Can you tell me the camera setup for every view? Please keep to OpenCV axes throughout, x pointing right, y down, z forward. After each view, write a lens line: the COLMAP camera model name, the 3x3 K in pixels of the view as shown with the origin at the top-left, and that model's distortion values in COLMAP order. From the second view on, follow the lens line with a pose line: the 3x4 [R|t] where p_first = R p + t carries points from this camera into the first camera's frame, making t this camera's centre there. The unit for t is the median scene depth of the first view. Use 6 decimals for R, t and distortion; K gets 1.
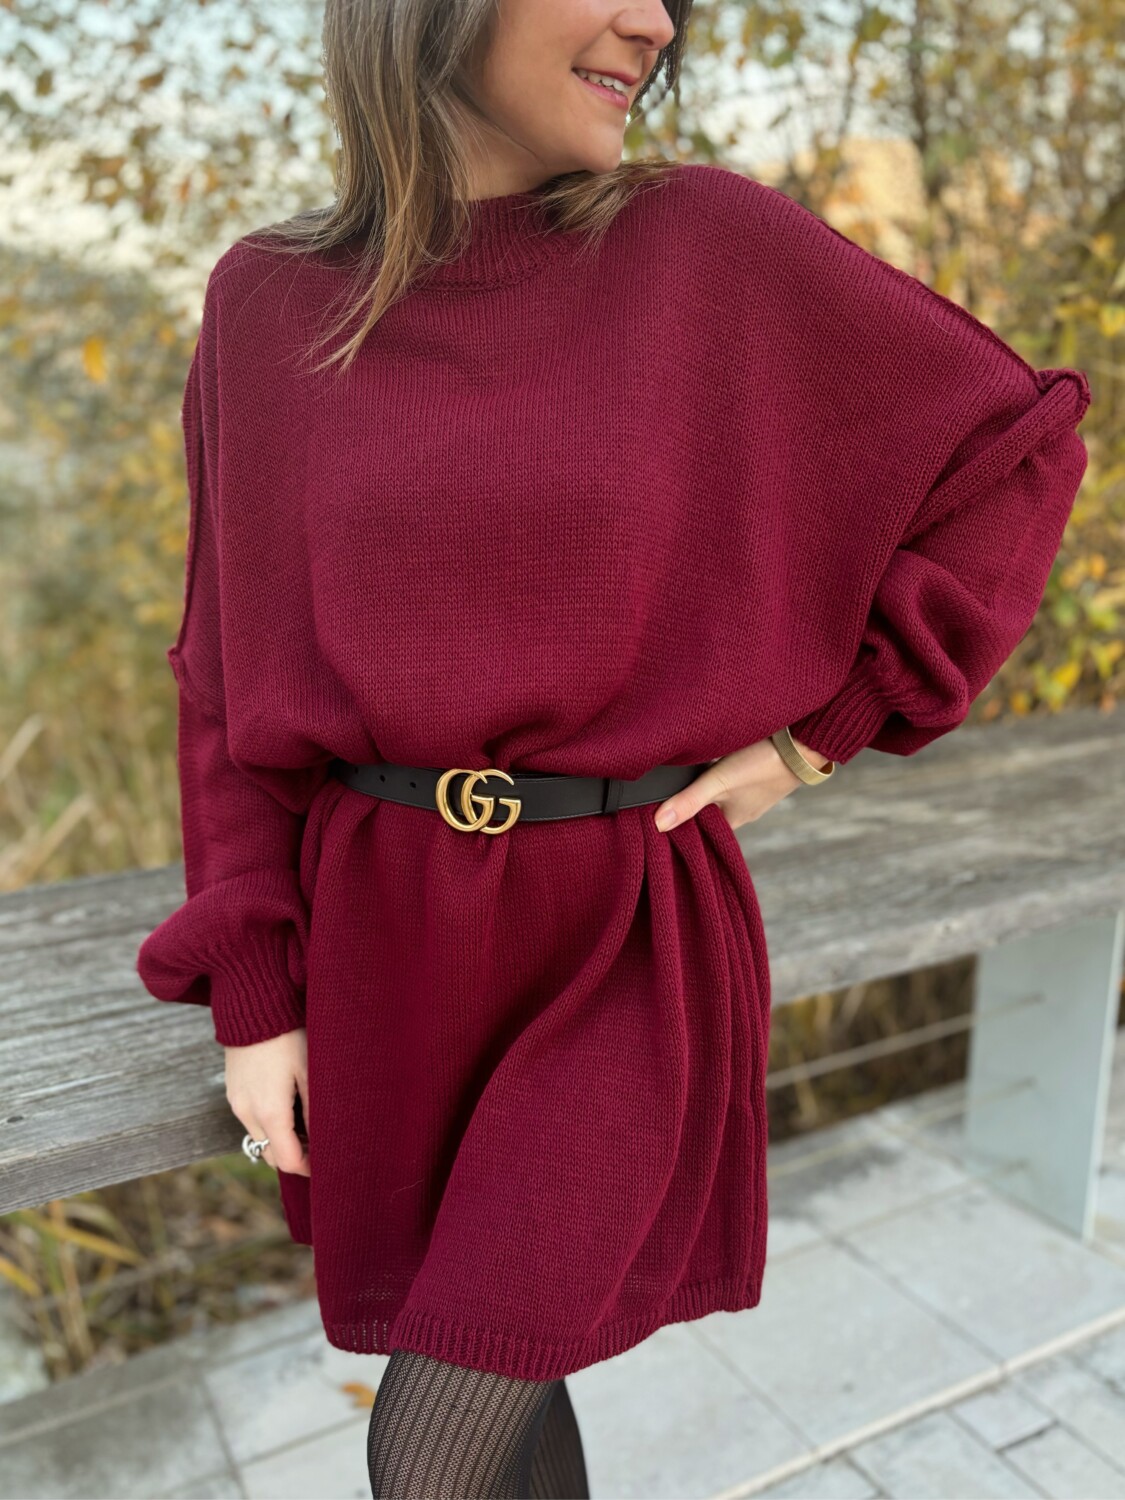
lens RADIAL K [[1139.1, 0, 562.5], [0, 1139.1, 750.0], [0, 0, 1]] dist [0.083057, -0.077458]
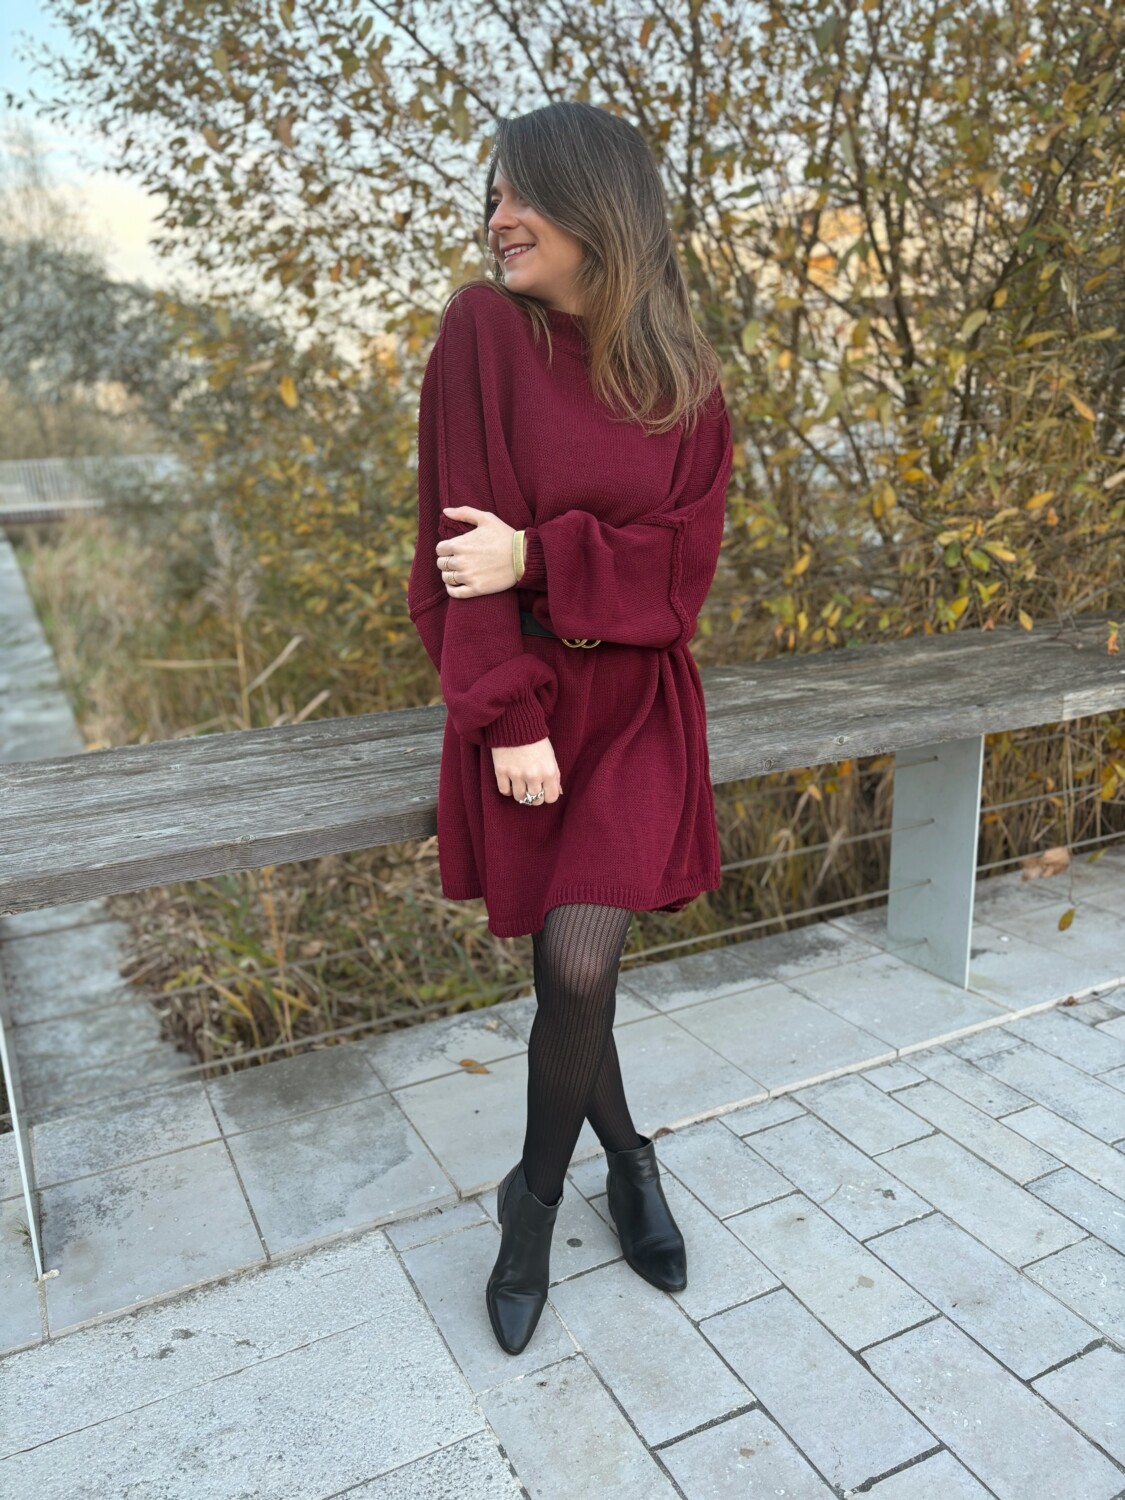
lens RADIAL K [[1139.1, 0, 562.5], [0, 1139.1, 750.0], [0, 0, 1]] dist [0.083057, -0.077458]
pose [[0.999552, -0.000861, -0.029920, -0.012155], [0.000515, 0.999933, -0.011581, 0.164368], [0.029928, 0.011560, 0.999485, -0.546019]]
